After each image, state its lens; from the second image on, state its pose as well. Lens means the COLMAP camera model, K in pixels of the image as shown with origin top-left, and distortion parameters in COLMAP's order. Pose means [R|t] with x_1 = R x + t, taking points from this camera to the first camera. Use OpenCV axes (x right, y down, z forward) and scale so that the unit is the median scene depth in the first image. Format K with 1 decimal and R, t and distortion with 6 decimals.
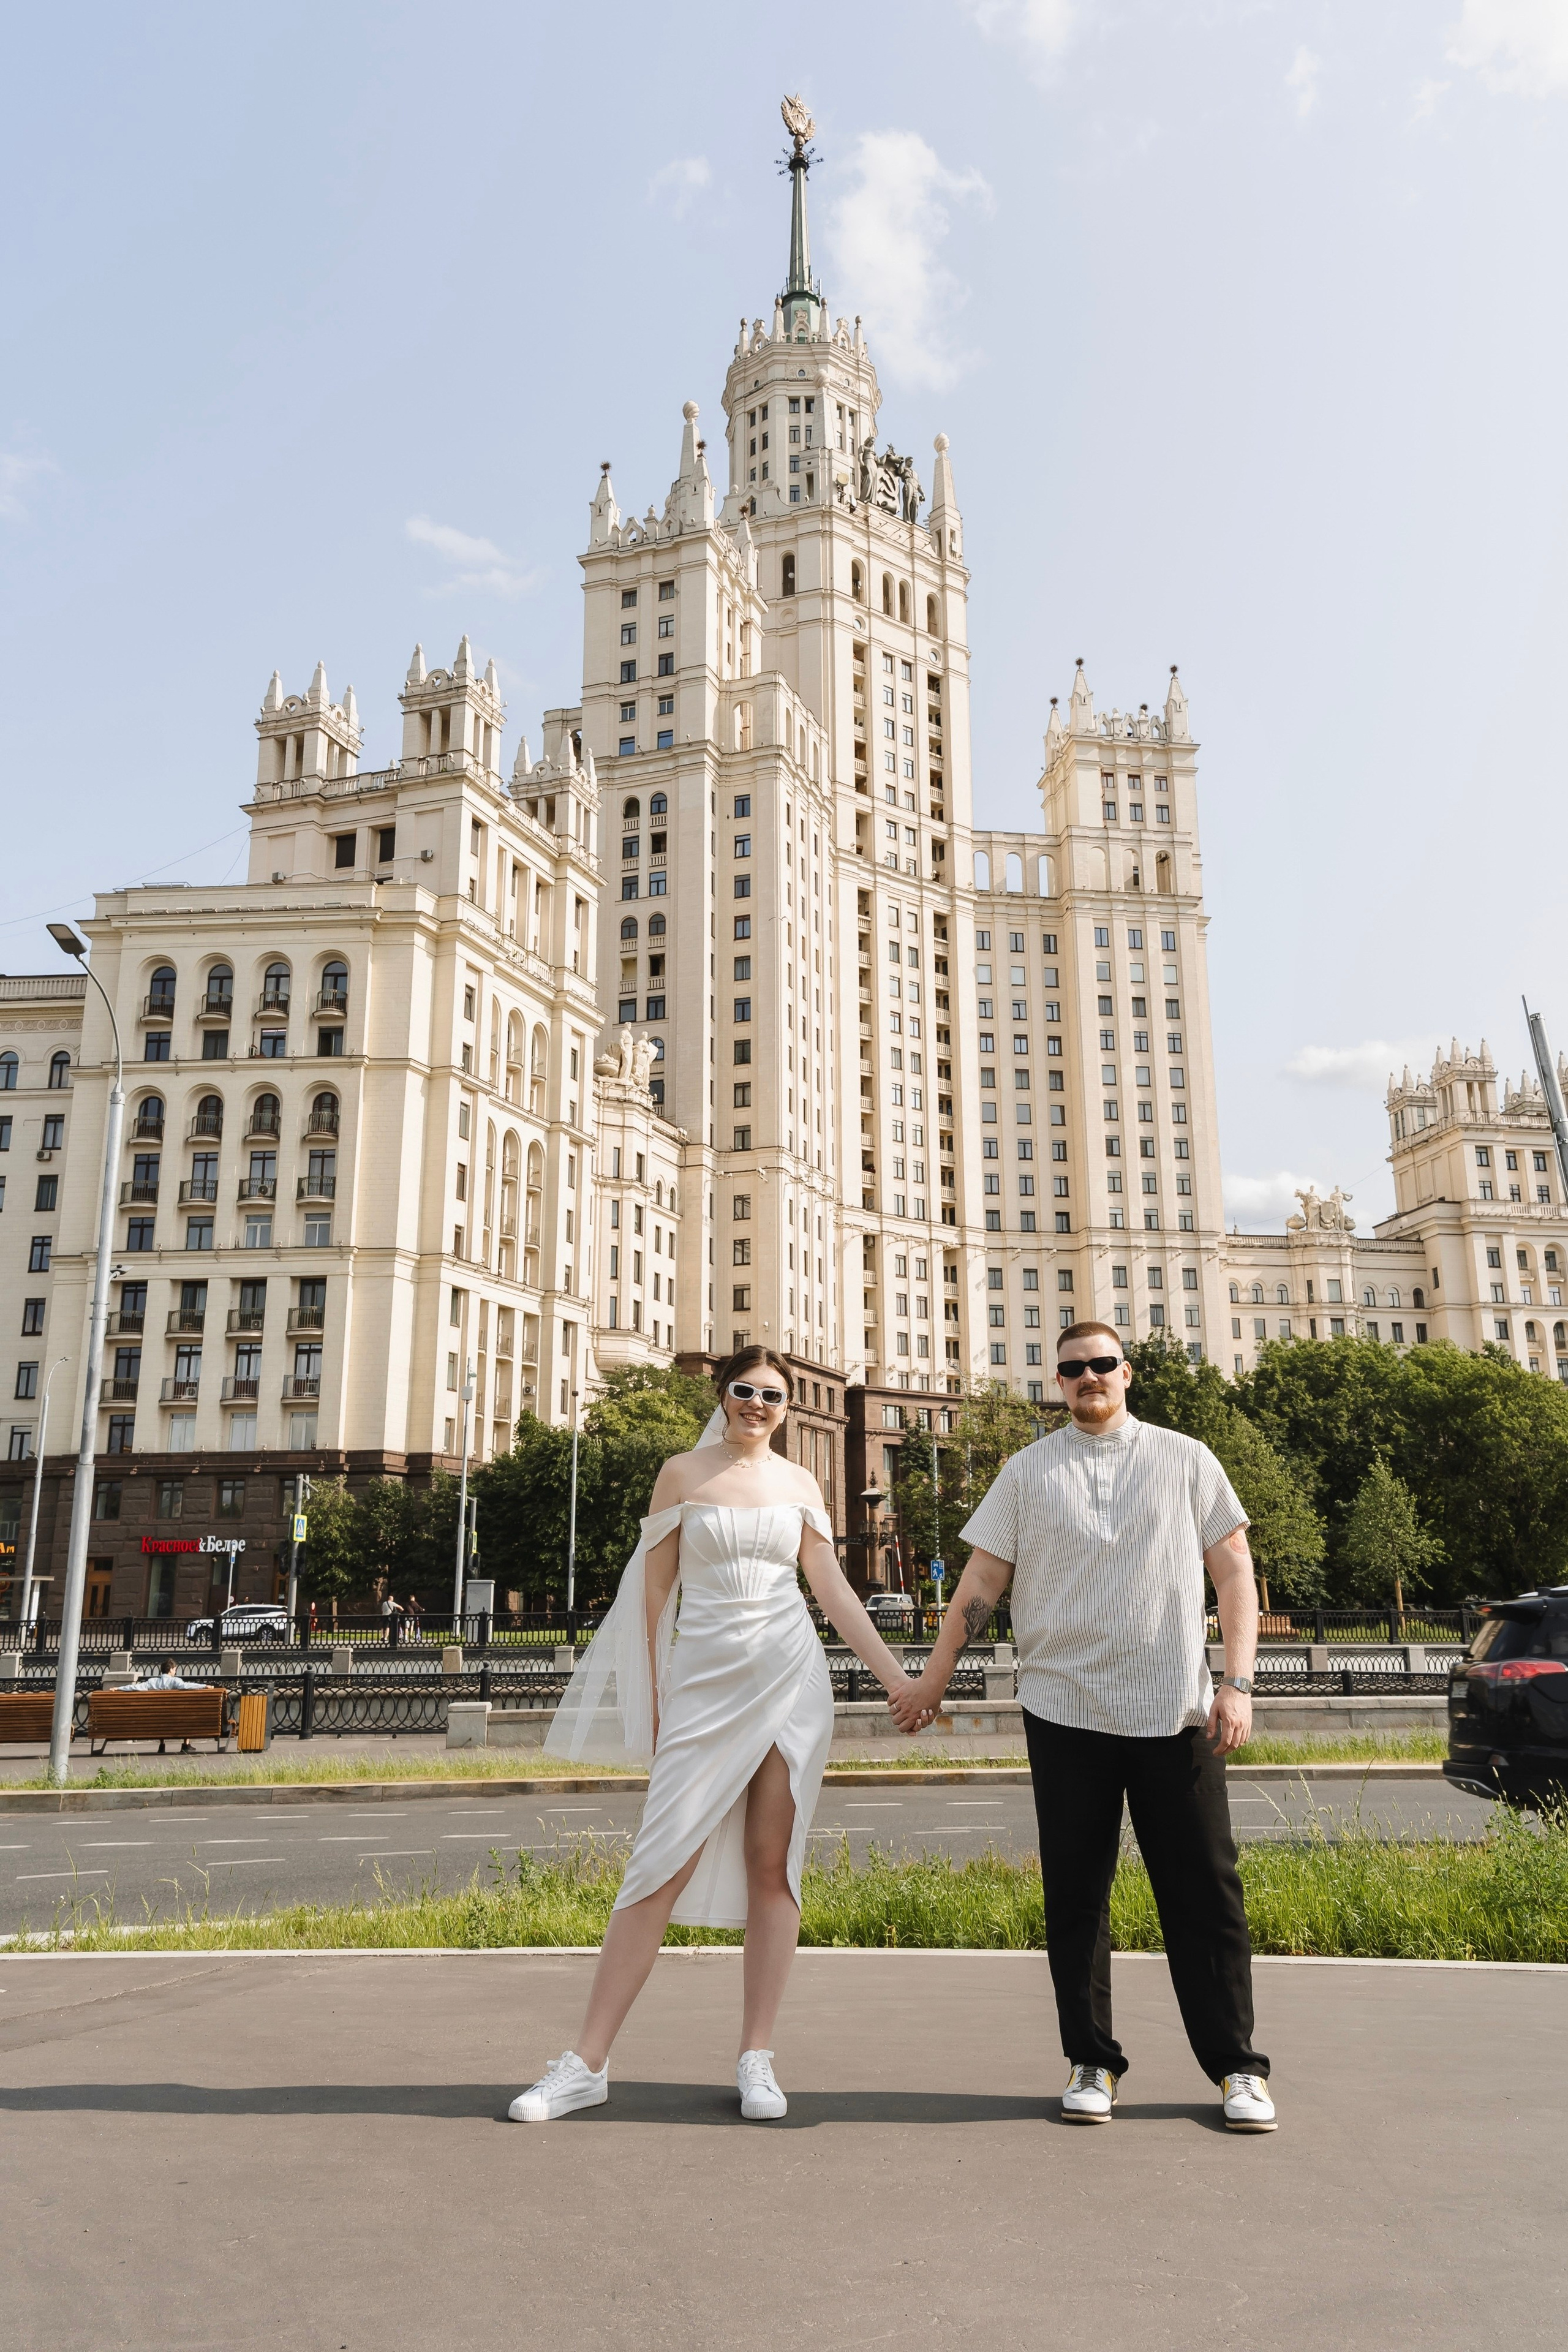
lens RADIAL K [[1816.8, 0, 777.8], [0, 1816.8, 1172.0], [0, 0, 1]] dist [0.046016, 0.011683]
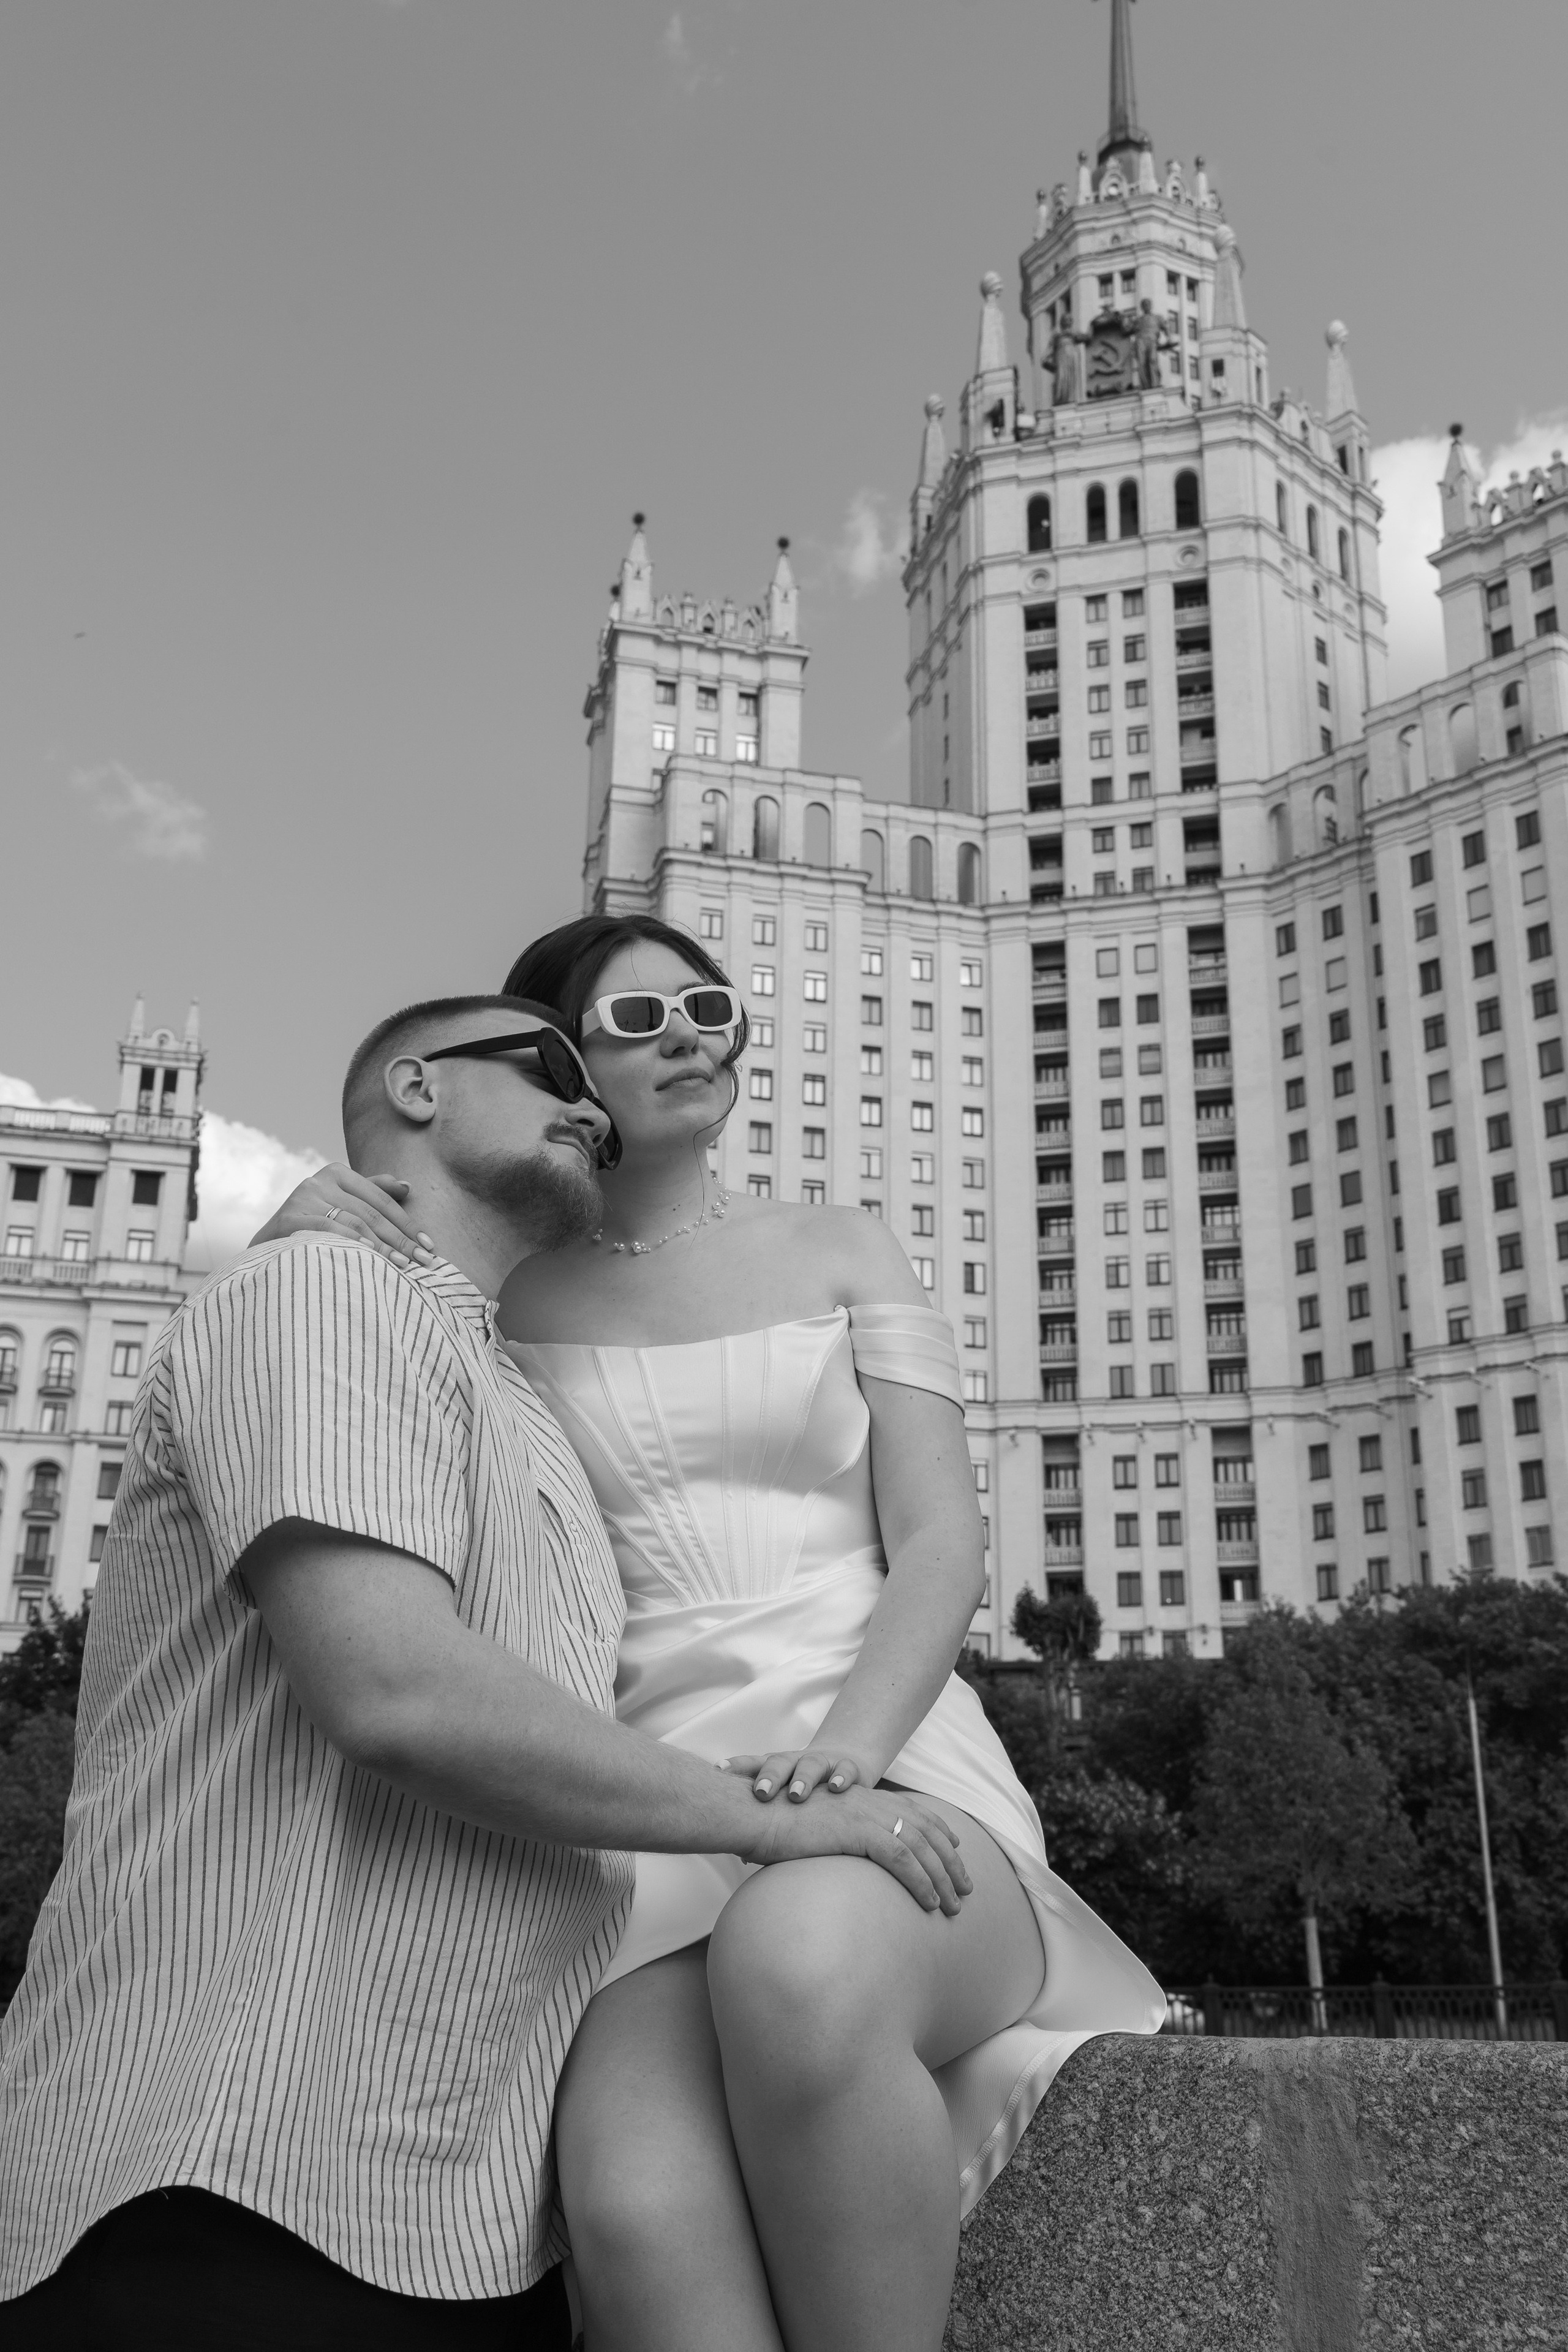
lens RADIAL K [[2388.5, 0, 786.5], [0, 2388.5, 1152.4], [0, 0, 1]] dist [0.075681, 0.000000]
pose [[0.584769, -0.262946, -0.767401, 0.664449], [0.171991, 0.964689, -0.199487, 0.088538], [0.792758, -0.015332, 0.609344, 0.353569]]
